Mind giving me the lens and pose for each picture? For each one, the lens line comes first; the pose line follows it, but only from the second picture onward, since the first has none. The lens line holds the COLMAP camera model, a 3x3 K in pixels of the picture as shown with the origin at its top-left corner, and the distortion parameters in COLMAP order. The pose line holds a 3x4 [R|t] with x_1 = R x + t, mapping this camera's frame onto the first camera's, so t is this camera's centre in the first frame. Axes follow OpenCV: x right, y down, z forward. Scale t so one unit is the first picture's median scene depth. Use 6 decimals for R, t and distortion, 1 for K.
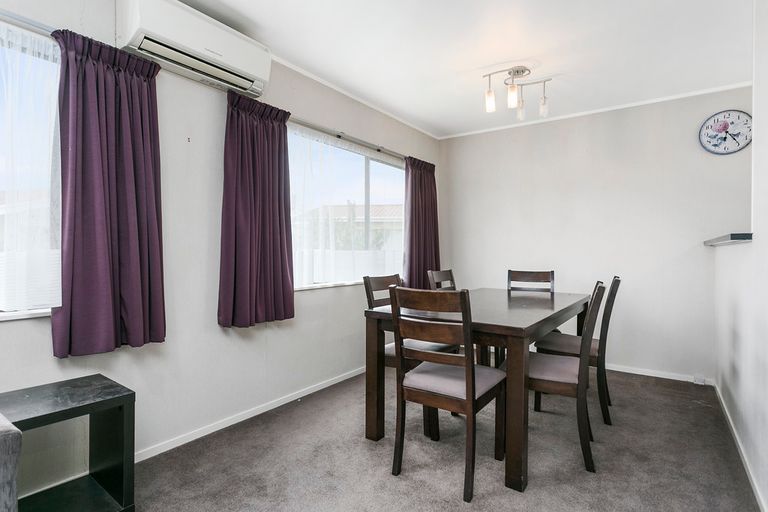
lens RADIAL K [[398.8, 0, 376.1], [0, 398.8, 255.9], [0, 0, 1]] dist [0.002860, -0.001108]
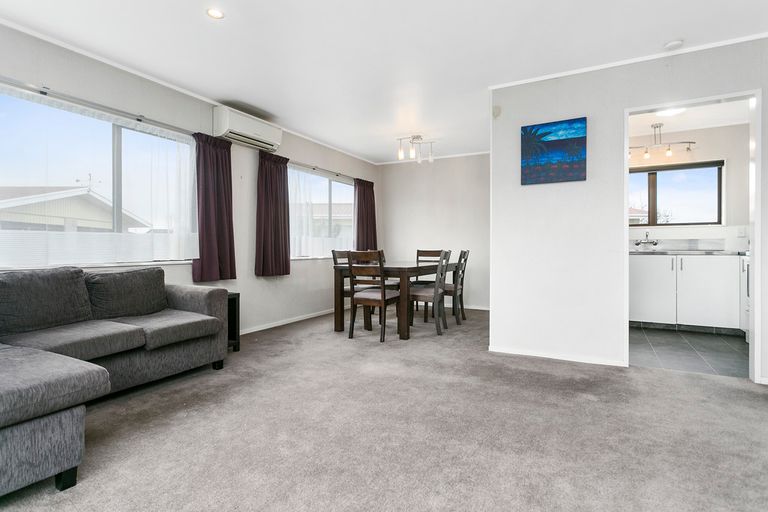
lens RADIAL K [[398.8, 0, 381.7], [0, 398.8, 261.2], [0, 0, 1]] dist [0.002860, -0.001108]
pose [[0.990213, -0.007167, 0.139381, -0.059467], [0.003971, 0.999723, 0.023195, 0.059462], [-0.139508, -0.022414, 0.989967, -0.837357]]
